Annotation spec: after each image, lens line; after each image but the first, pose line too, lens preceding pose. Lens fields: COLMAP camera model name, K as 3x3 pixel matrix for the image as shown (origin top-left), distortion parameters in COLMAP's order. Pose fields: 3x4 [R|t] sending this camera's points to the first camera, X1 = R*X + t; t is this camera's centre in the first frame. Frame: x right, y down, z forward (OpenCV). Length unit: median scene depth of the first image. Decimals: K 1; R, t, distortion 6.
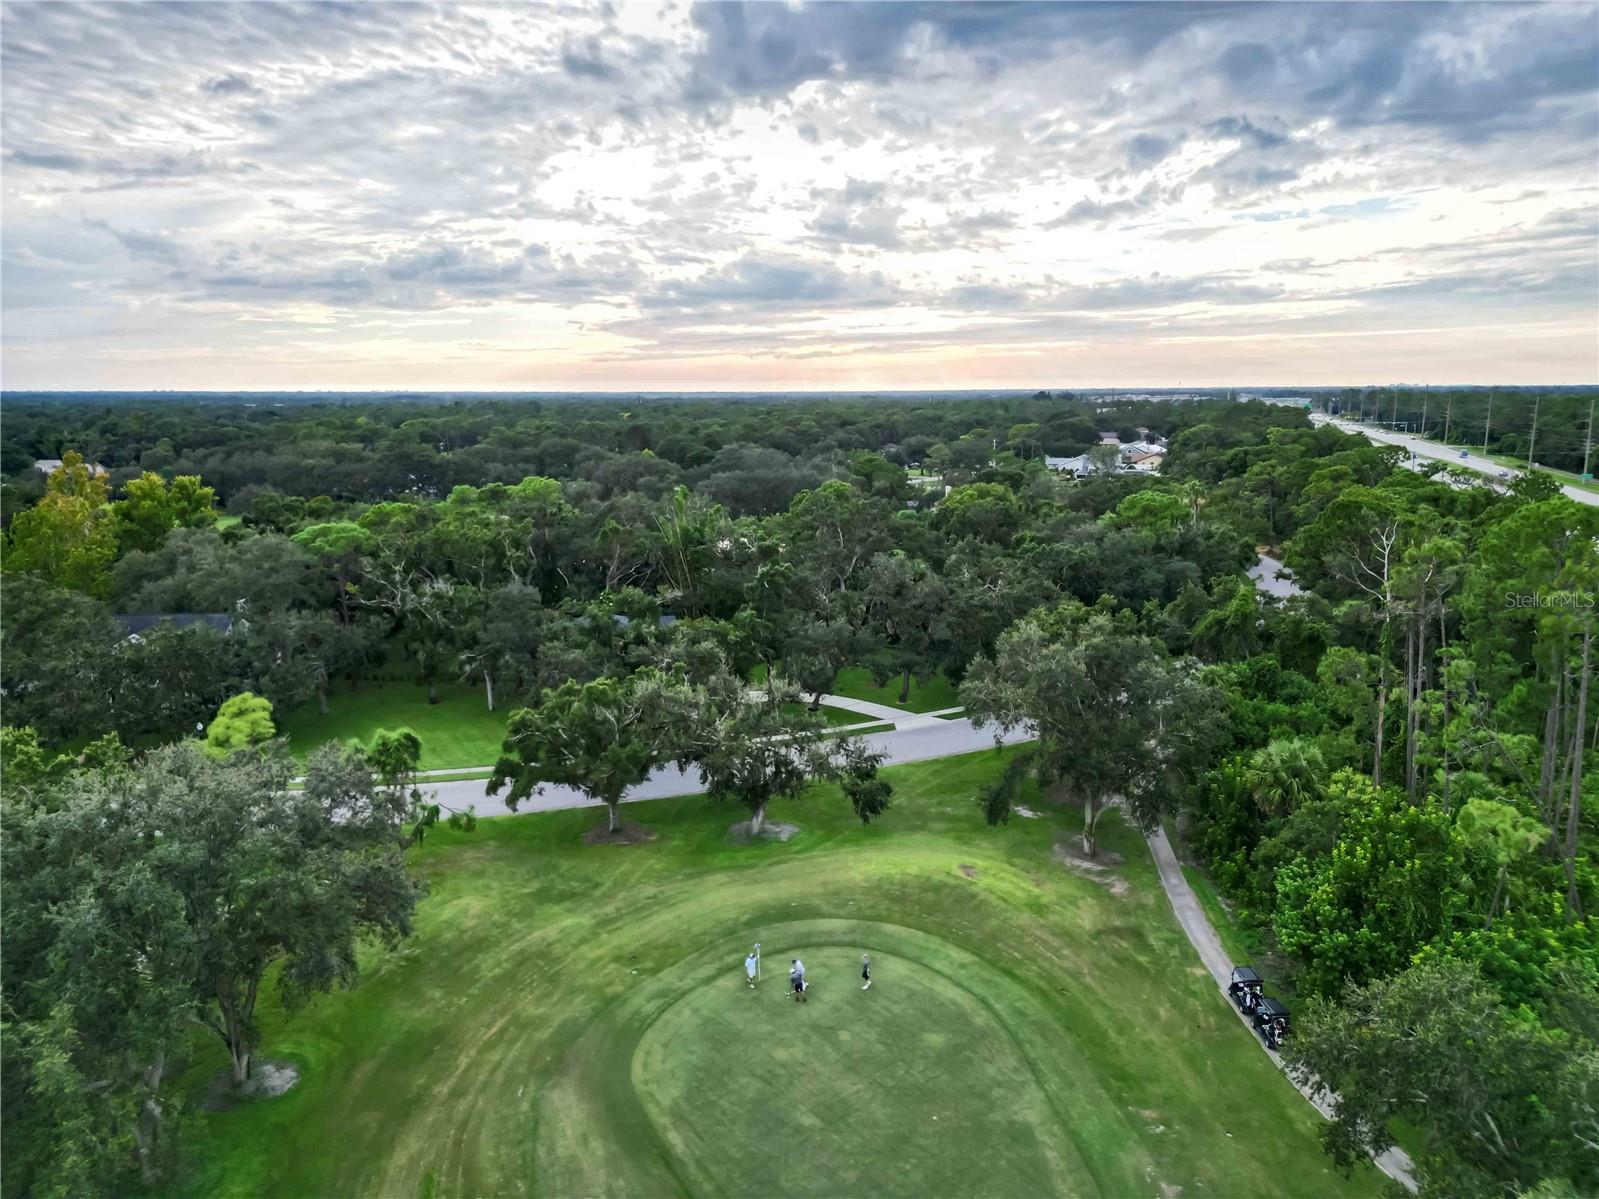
lens RADIAL K [[1117.8, 0, 793.3], [0, 1117.8, 598.9], [0, 0, 1]] dist [0.051974, -0.043745]
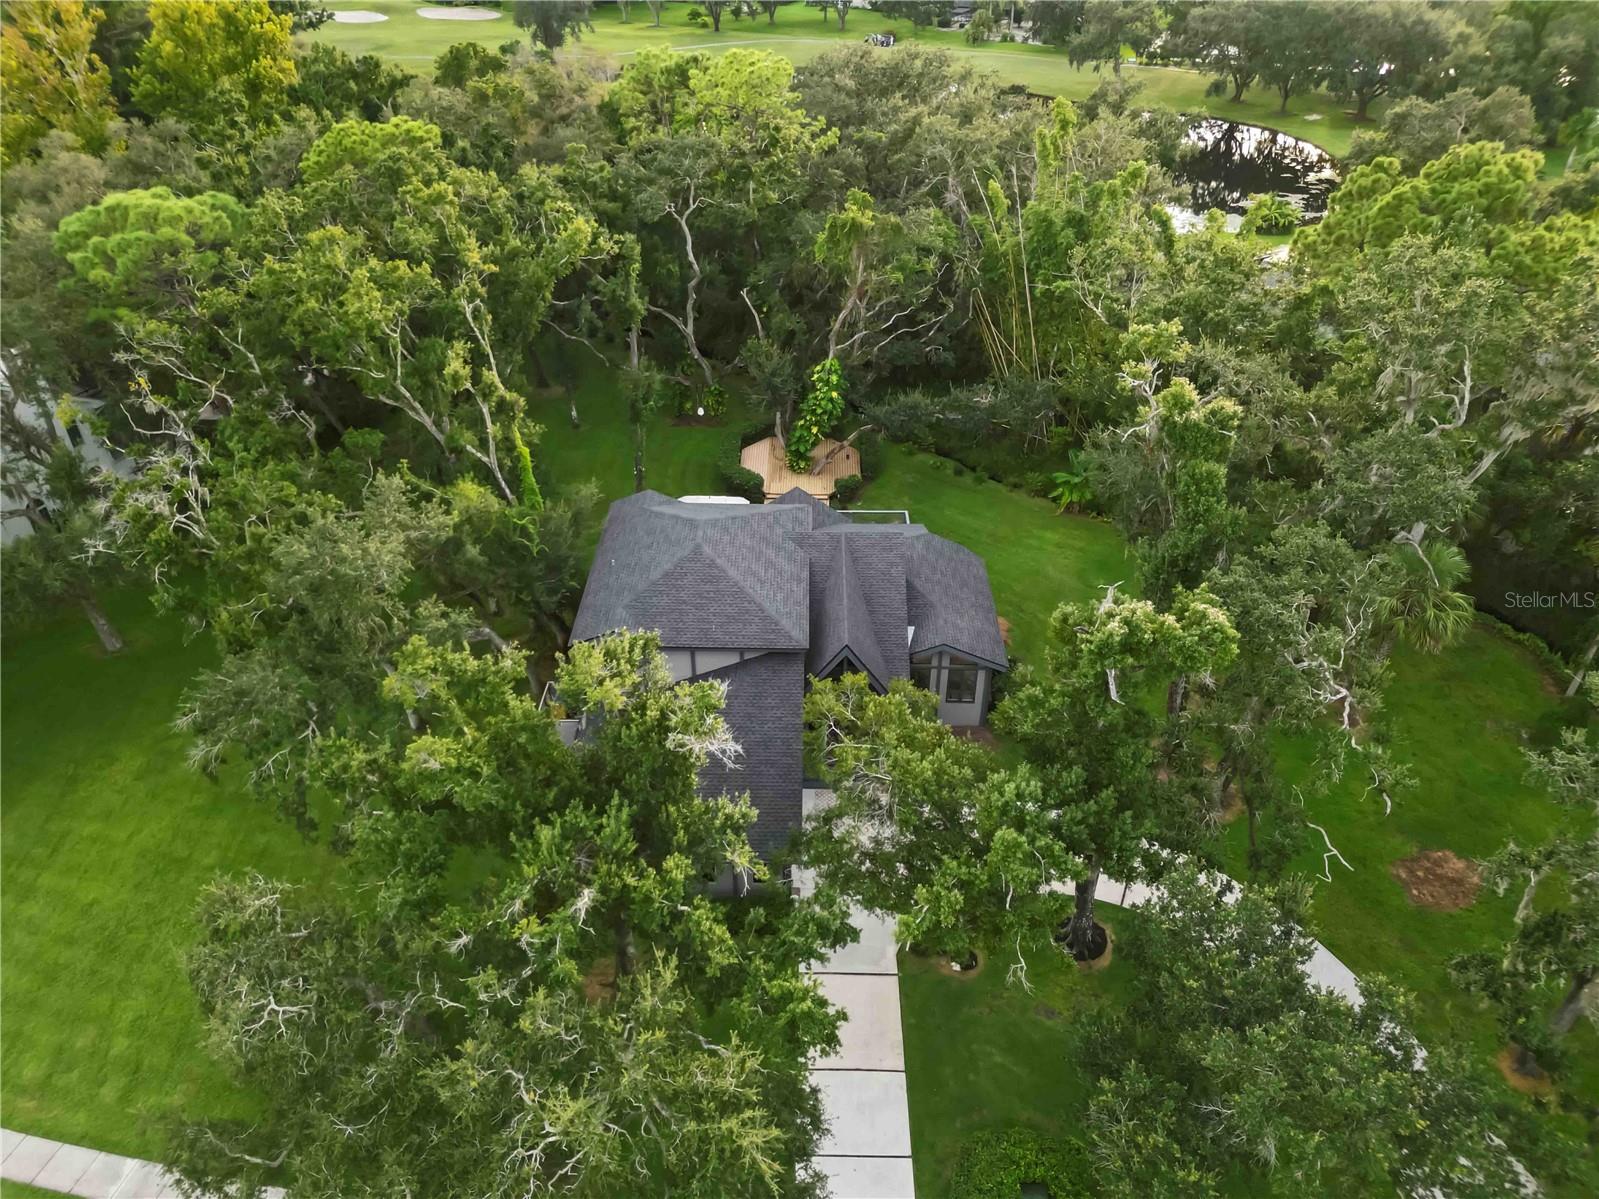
lens RADIAL K [[1117.8, 0, 793.3], [0, 1117.8, 598.9], [0, 0, 1]] dist [0.051974, -0.043745]
pose [[0.911052, 0.237917, -0.336718, -0.014945], [-0.080980, 0.904054, 0.419676, -0.196410], [0.404259, -0.355080, 0.842907, 1.057700]]
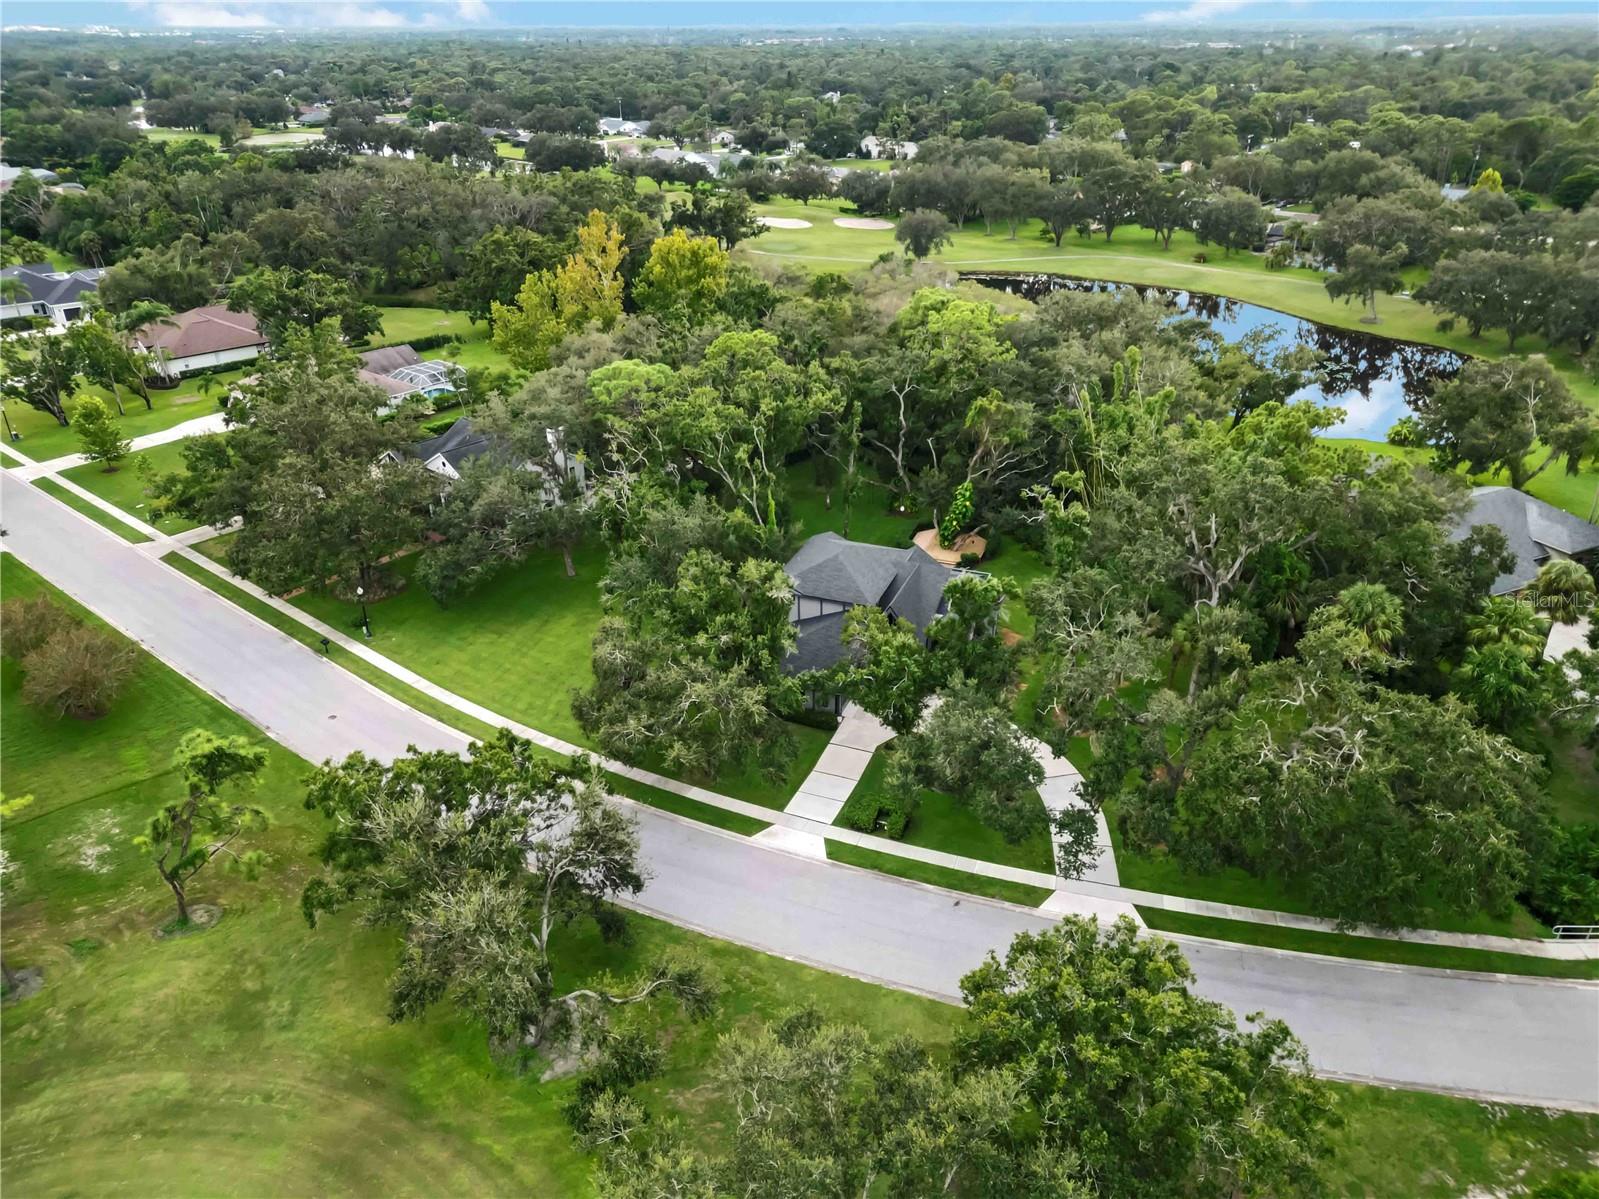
lens RADIAL K [[1117.8, 0, 793.3], [0, 1117.8, 598.9], [0, 0, 1]] dist [0.051974, -0.043745]
pose [[0.711955, 0.319076, -0.625548, 0.447187], [-0.125017, 0.934170, 0.334210, -0.314143], [0.691007, -0.159739, 0.704977, 0.675893]]
